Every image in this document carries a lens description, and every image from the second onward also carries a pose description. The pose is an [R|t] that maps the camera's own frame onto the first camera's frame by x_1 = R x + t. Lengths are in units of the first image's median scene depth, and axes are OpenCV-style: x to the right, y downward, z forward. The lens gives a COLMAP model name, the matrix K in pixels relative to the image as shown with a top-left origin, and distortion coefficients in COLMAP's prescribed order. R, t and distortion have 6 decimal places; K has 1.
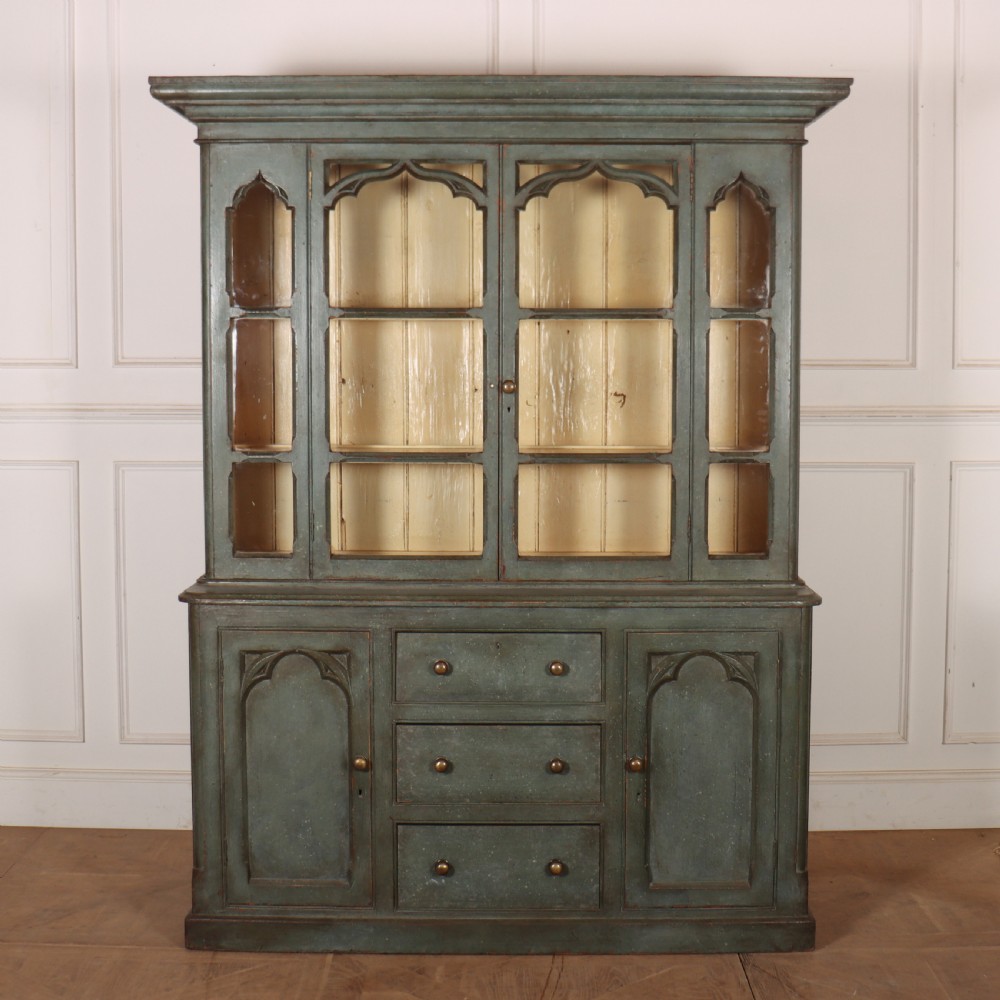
lens RADIAL K [[1580.2, 0, 500.0], [0, 1580.2, 500.0], [0, 0, 1]] dist [-0.167602, 0.036056]
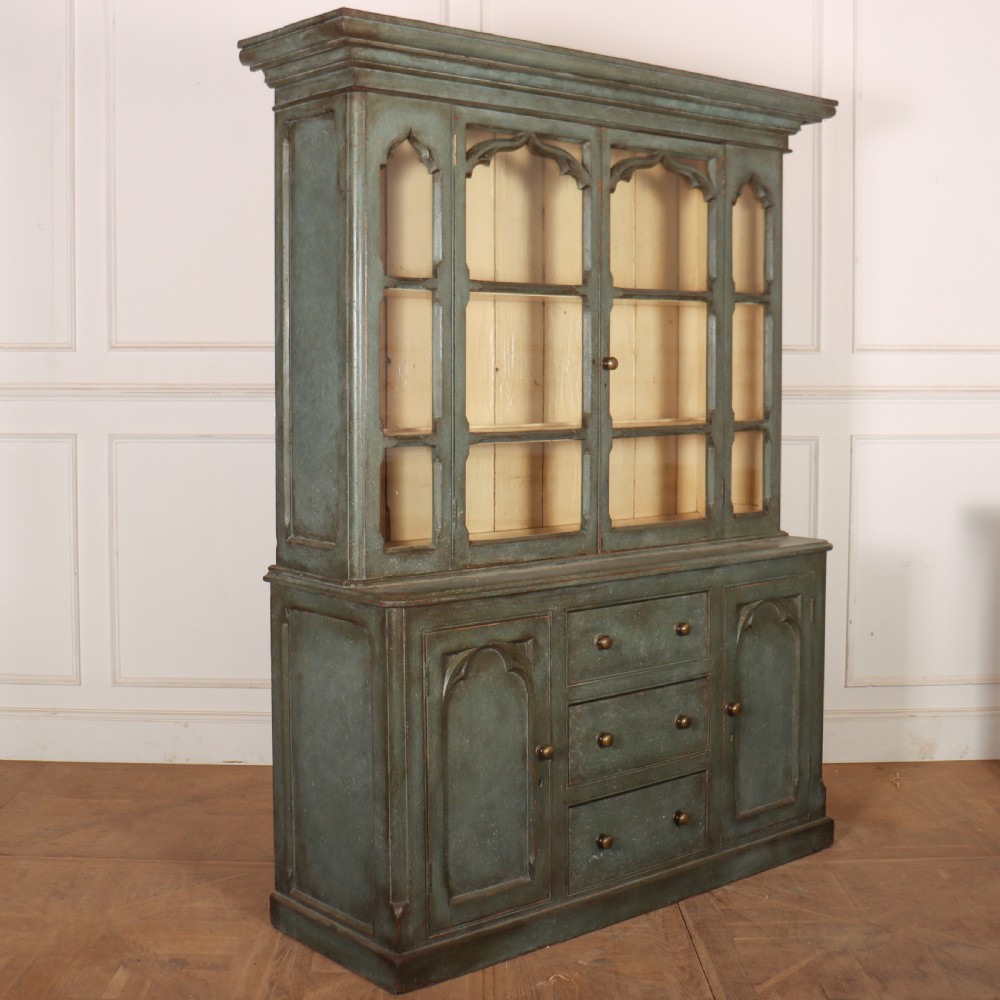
lens RADIAL K [[1479.4, 0, 497.4], [0, 1479.4, 485.6], [0, 0, 1]] dist [-0.174367, 0.074414]
pose [[0.763232, -0.056916, 0.643613, -0.679972], [0.061522, 0.997988, 0.015297, -0.011836], [-0.643189, 0.027921, 0.765198, 0.318159]]
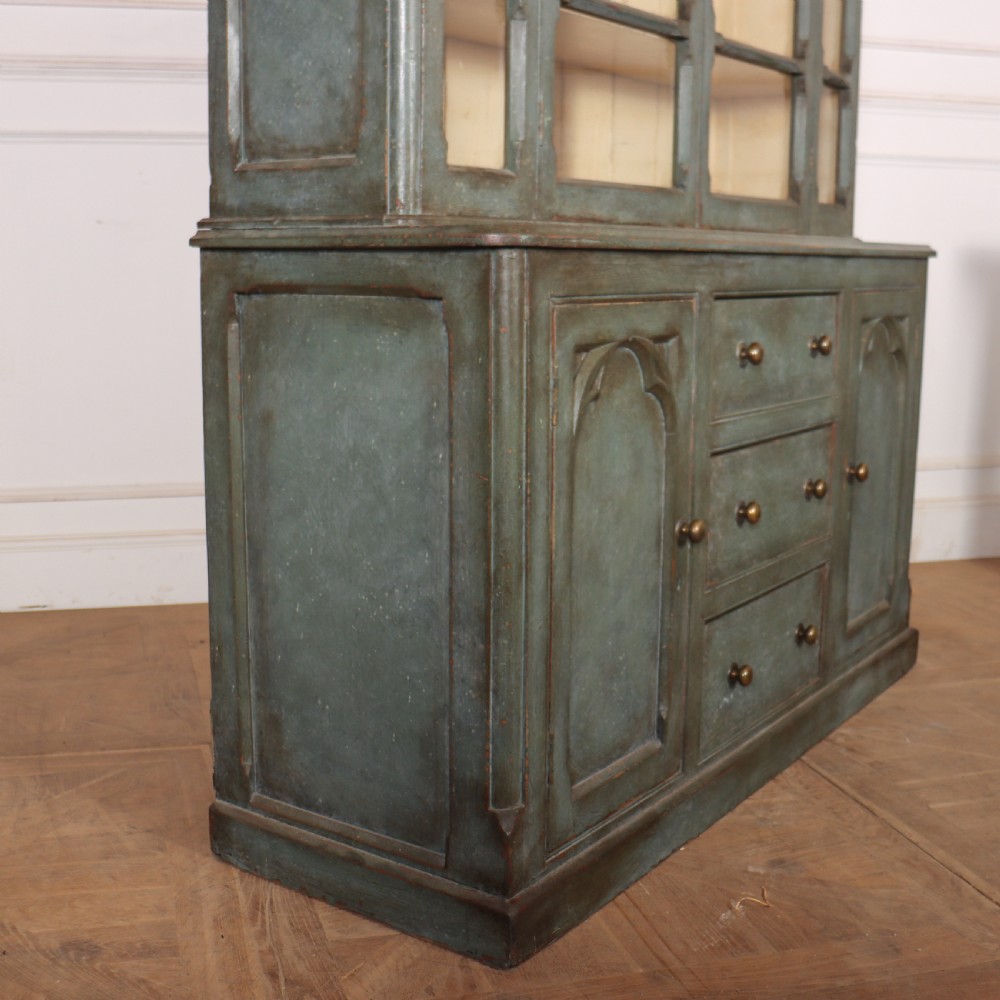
lens RADIAL K [[1337.7, 0, 452.1], [0, 1337.7, 556.1], [0, 0, 1]] dist [-0.173727, 0.054018]
pose [[0.595750, -0.179540, 0.782846, -0.521463], [0.072702, 0.982748, 0.170060, 0.086385], [-0.799873, -0.044398, 0.598525, 0.770417]]
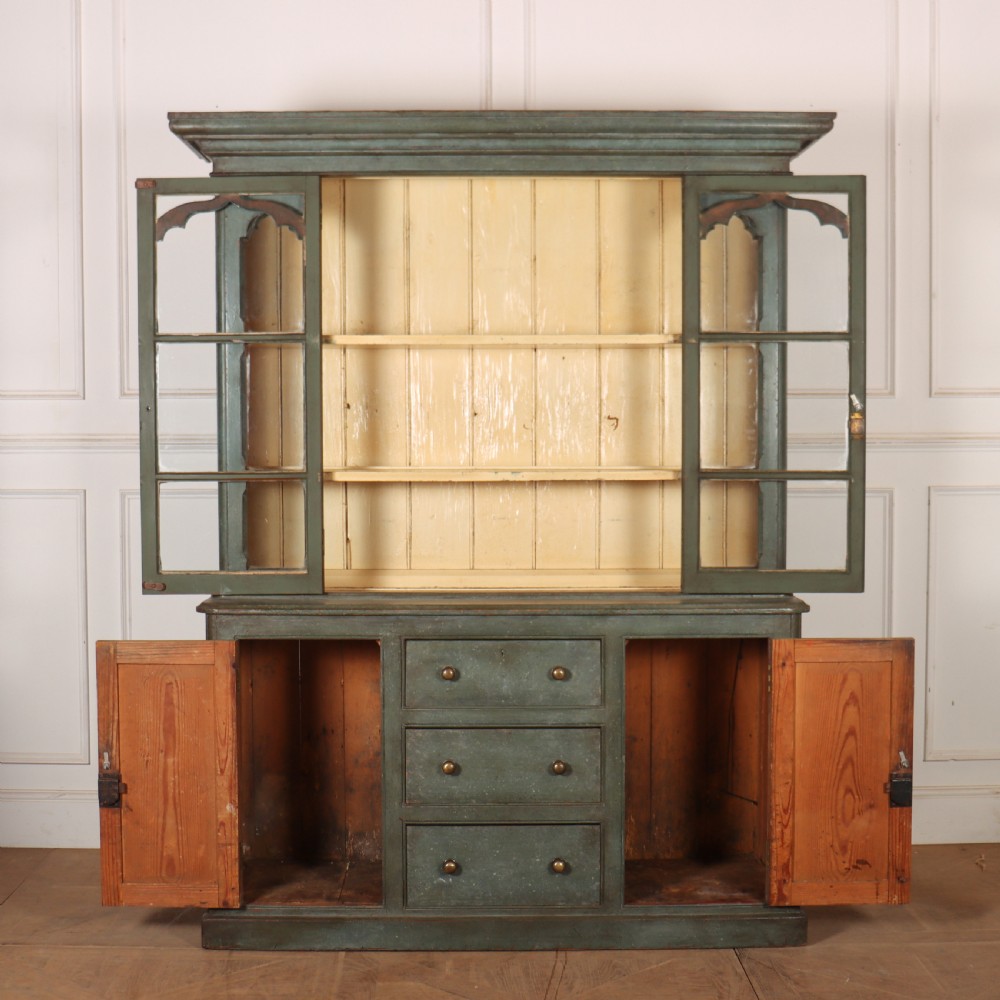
lens RADIAL K [[1622.8, 0, 459.0], [0, 1622.8, 553.8], [0, 0, 1]] dist [-0.150872, 0.047081]
pose [[0.999983, -0.004949, 0.003200, -0.033080], [0.004992, 0.999898, -0.013374, 0.040585], [-0.003134, 0.013389, 0.999905, -0.078677]]
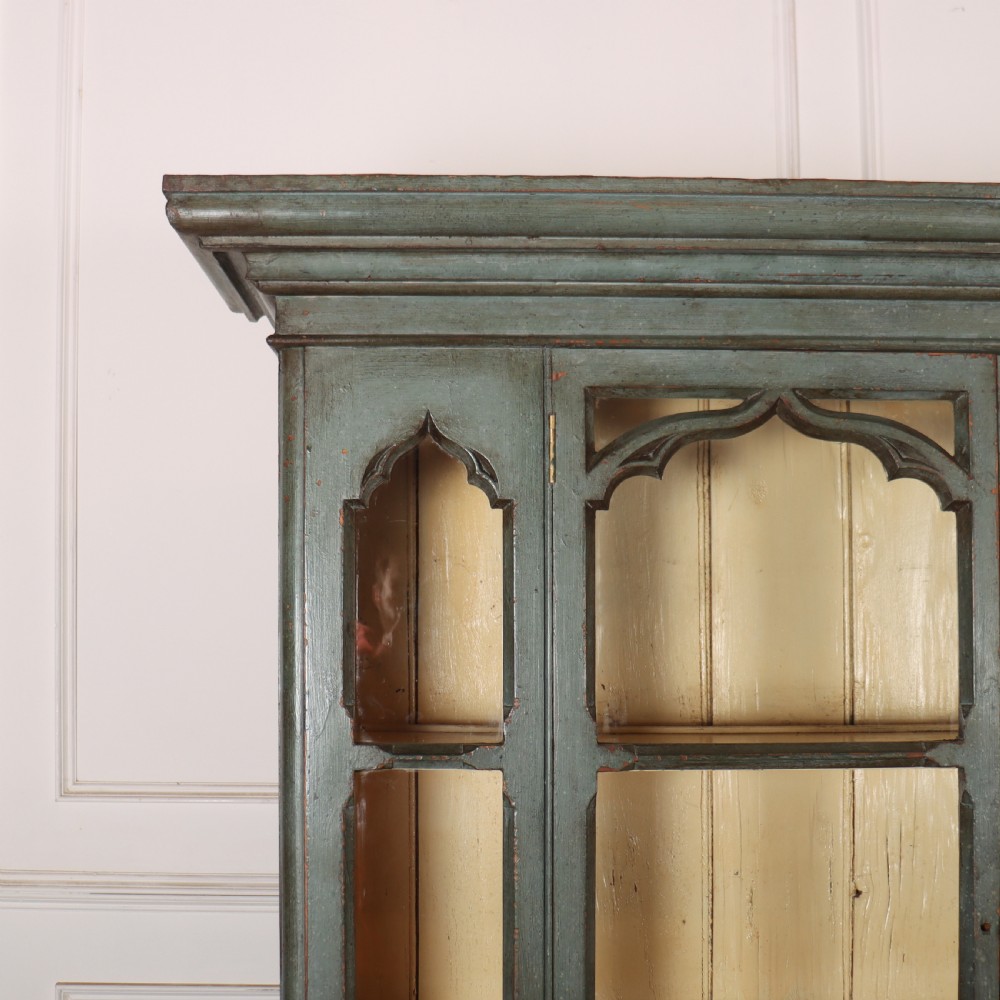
lens RADIAL K [[1622.8, 0, 459.0], [0, 1622.8, 553.8], [0, 0, 1]] dist [-0.150872, 0.047081]
pose [[0.999949, -0.002062, 0.009901, -0.150166], [0.003318, 0.991688, -0.128620, -0.119152], [-0.009553, 0.128646, 0.991645, 0.582639]]
